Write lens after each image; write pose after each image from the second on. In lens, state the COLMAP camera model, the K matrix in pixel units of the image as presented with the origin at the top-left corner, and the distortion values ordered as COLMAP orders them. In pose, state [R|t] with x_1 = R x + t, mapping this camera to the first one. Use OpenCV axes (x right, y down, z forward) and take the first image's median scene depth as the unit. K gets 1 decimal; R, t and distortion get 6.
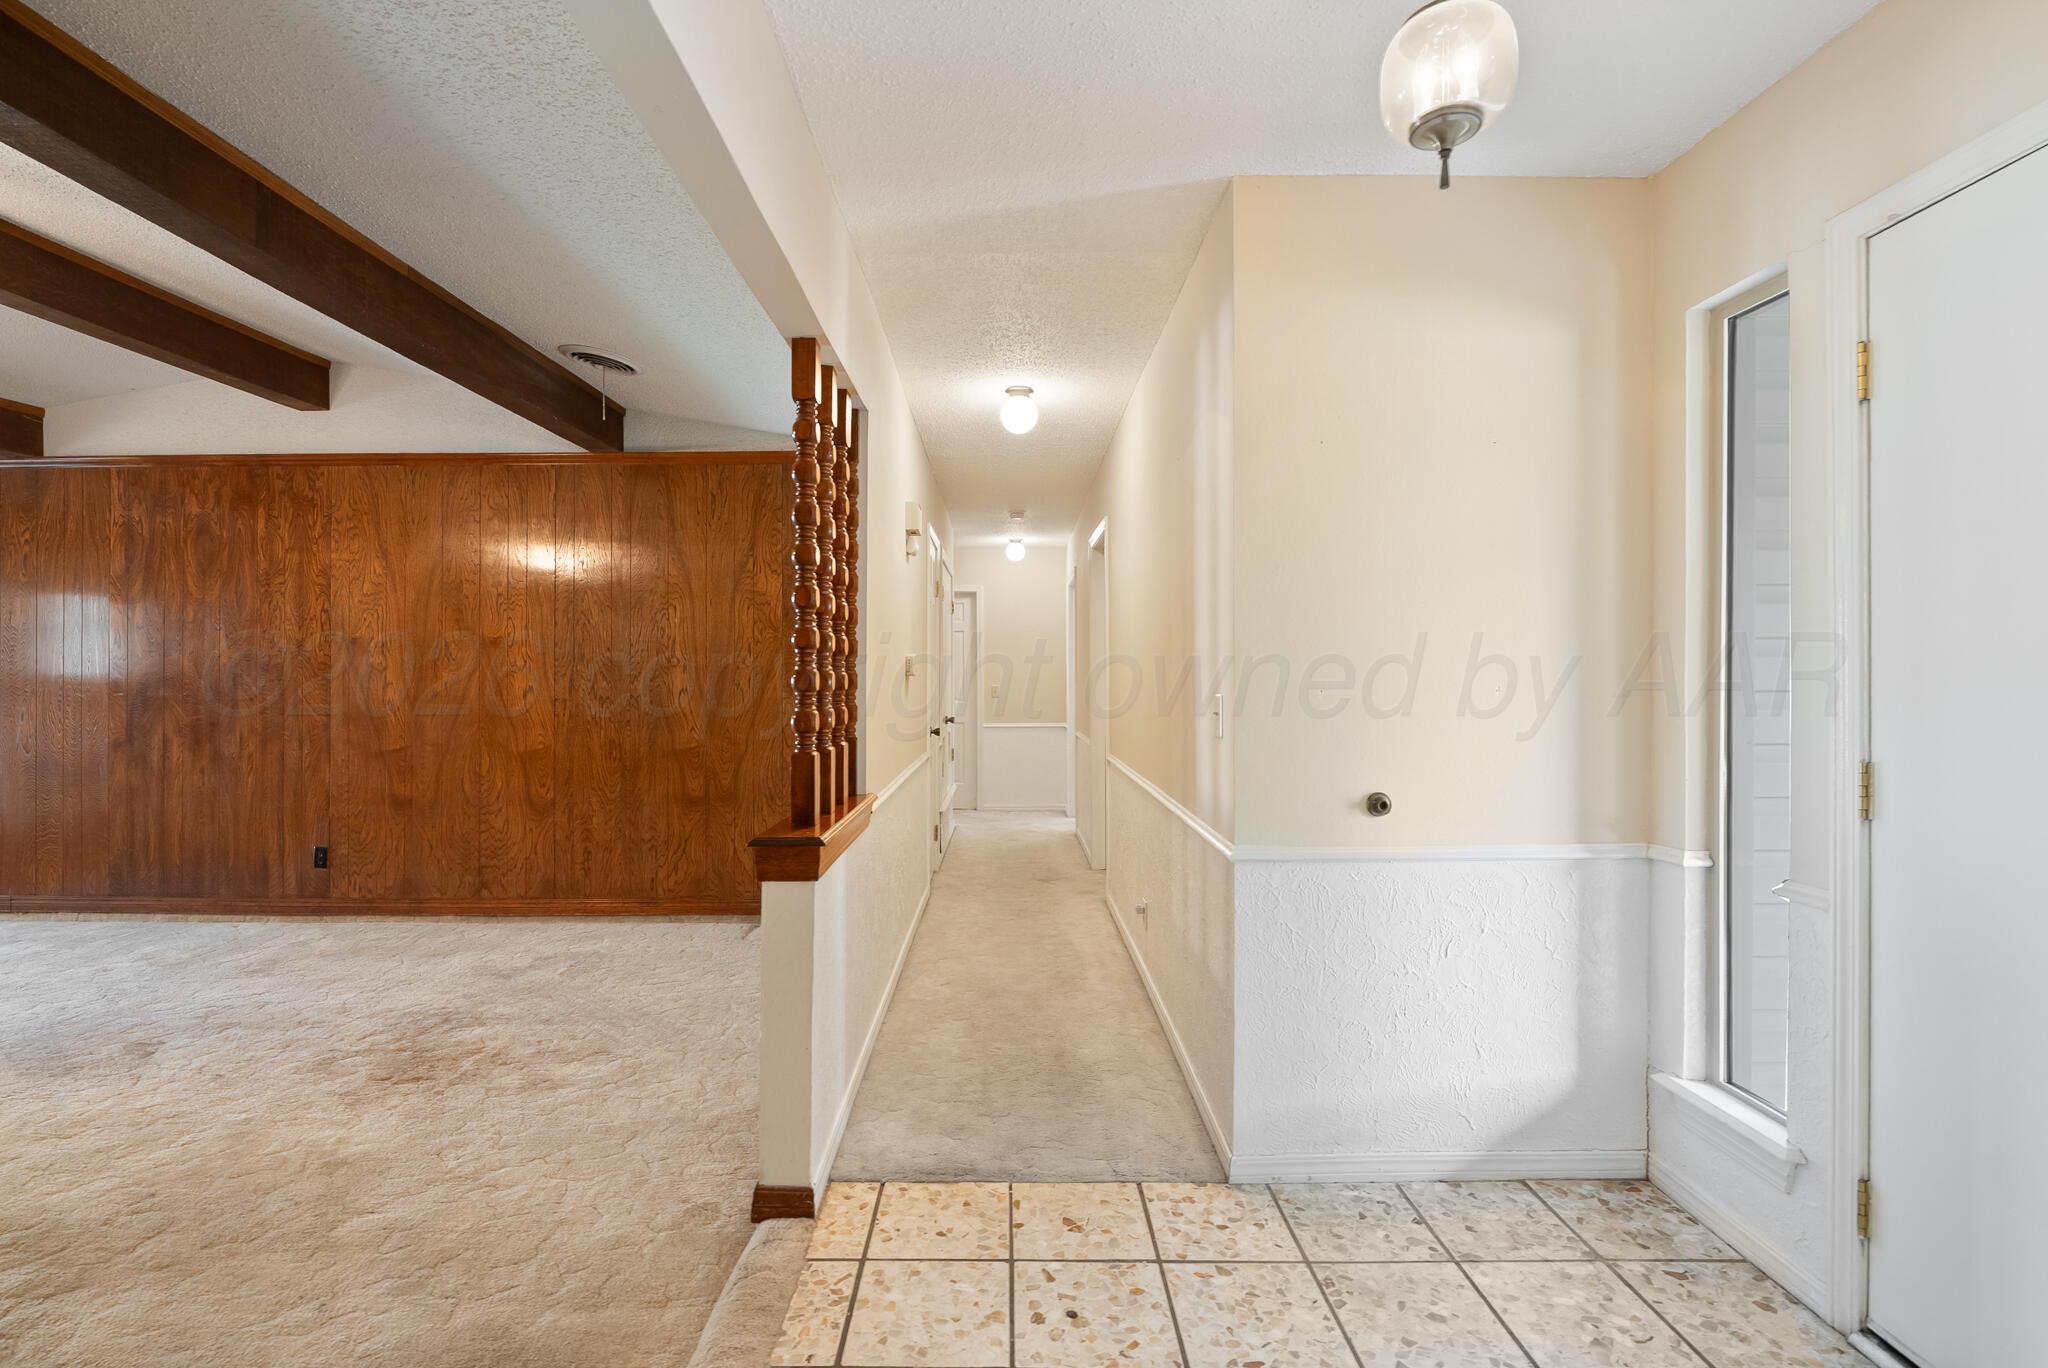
lens RADIAL K [[915.8, 0, 1002.8], [0, 915.8, 678.6], [0, 0, 1]] dist [-0.008598, 0.001980]
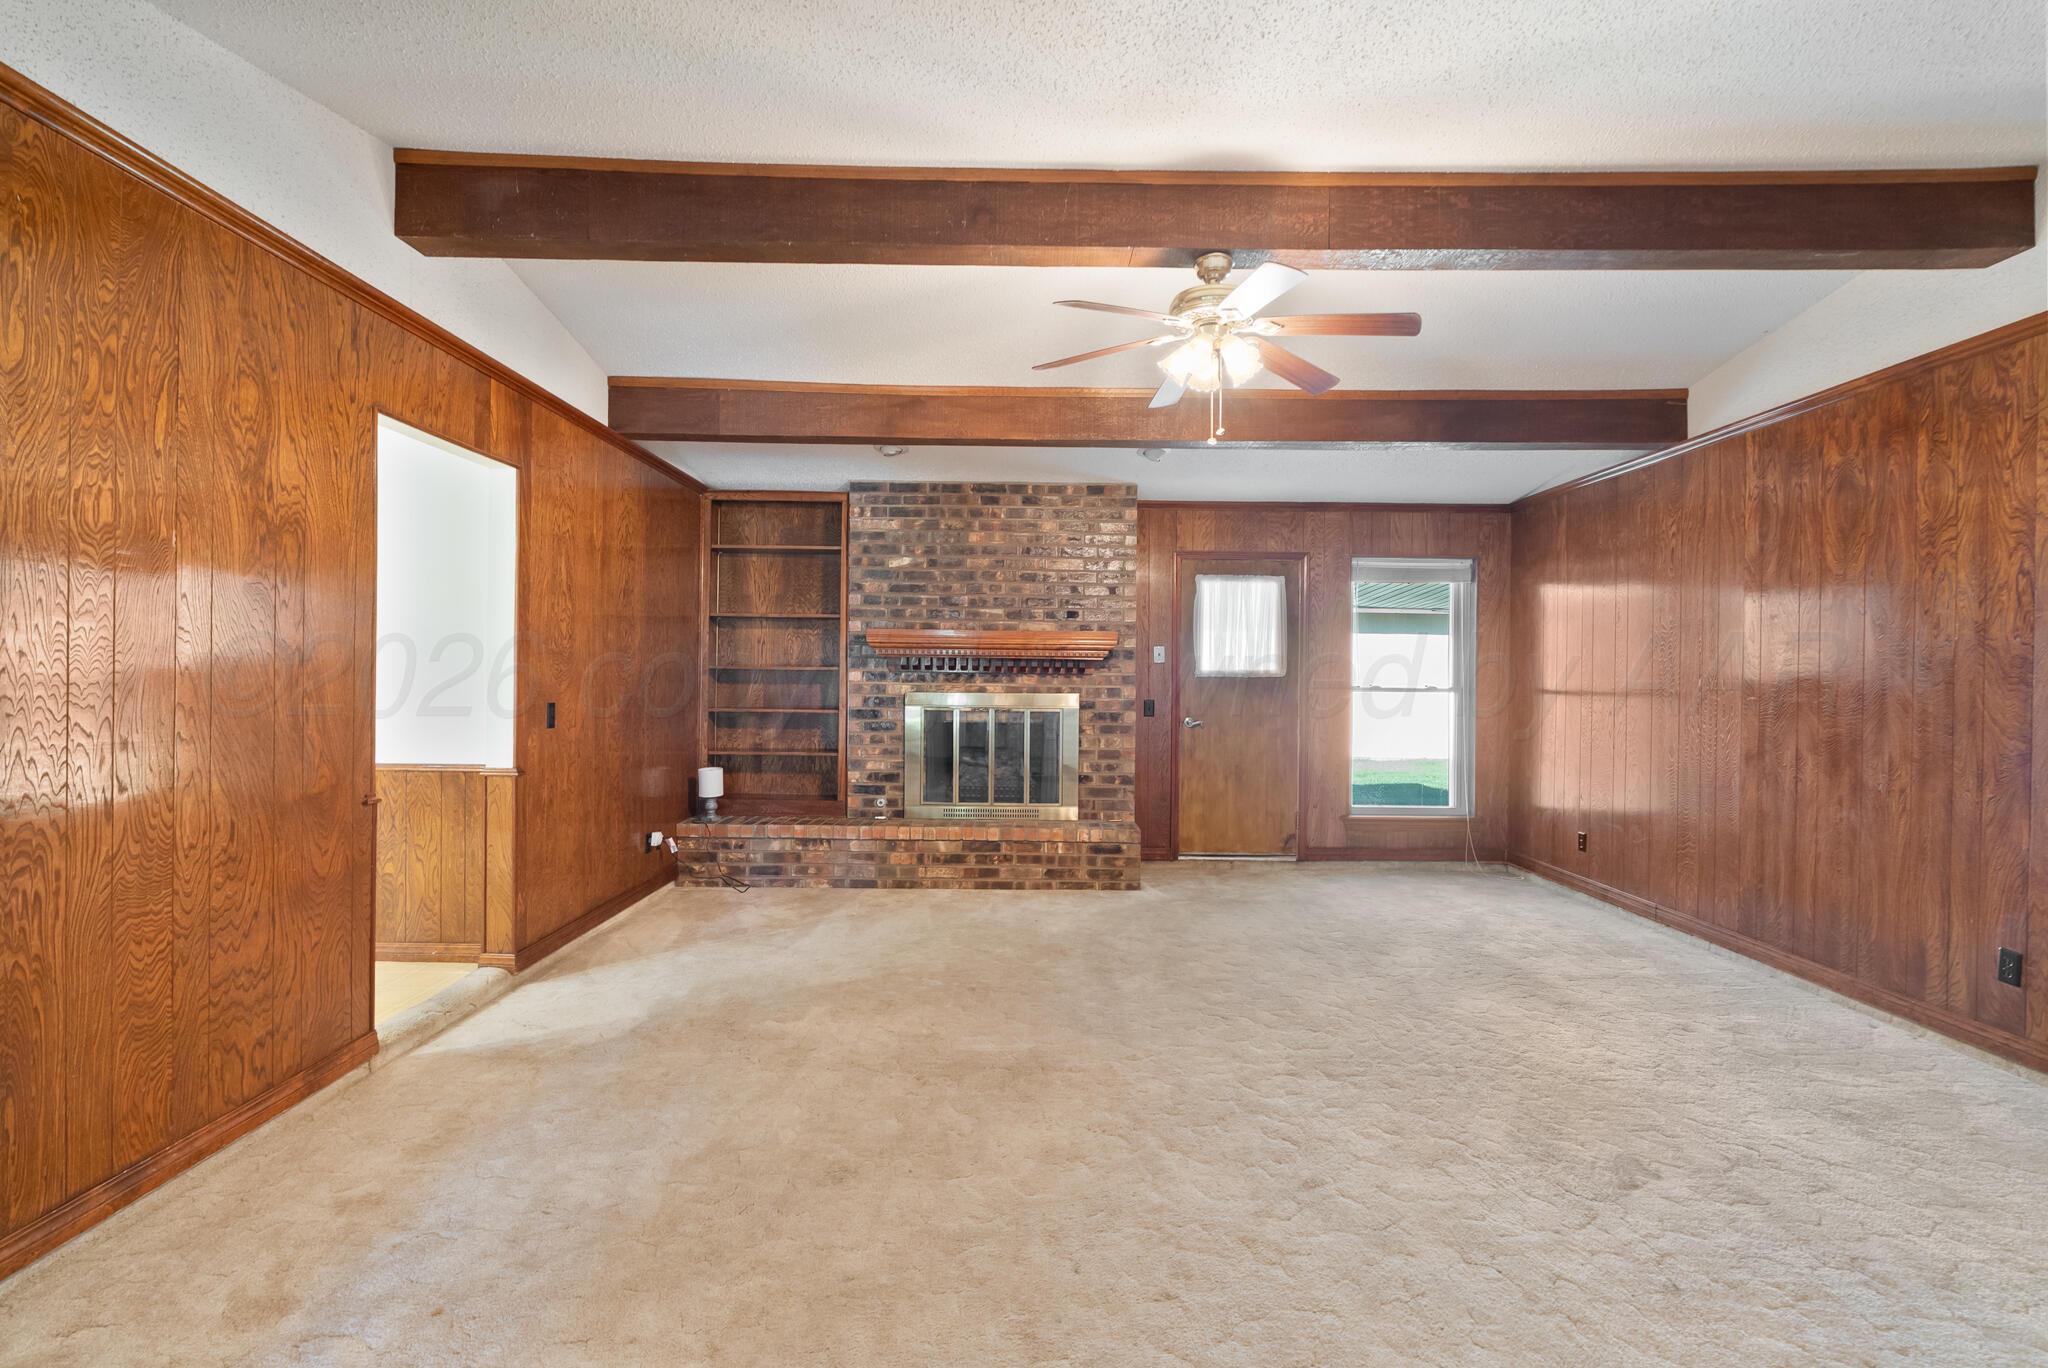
lens RADIAL K [[915.8, 0, 1003.8], [0, 915.8, 677.2], [0, 0, 1]] dist [-0.008598, 0.001980]
pose [[0.001410, 0.003199, -0.999994, -0.124685], [-0.007411, 0.999967, 0.003189, 0.000006], [0.999972, 0.007406, 0.001434, 0.304025]]
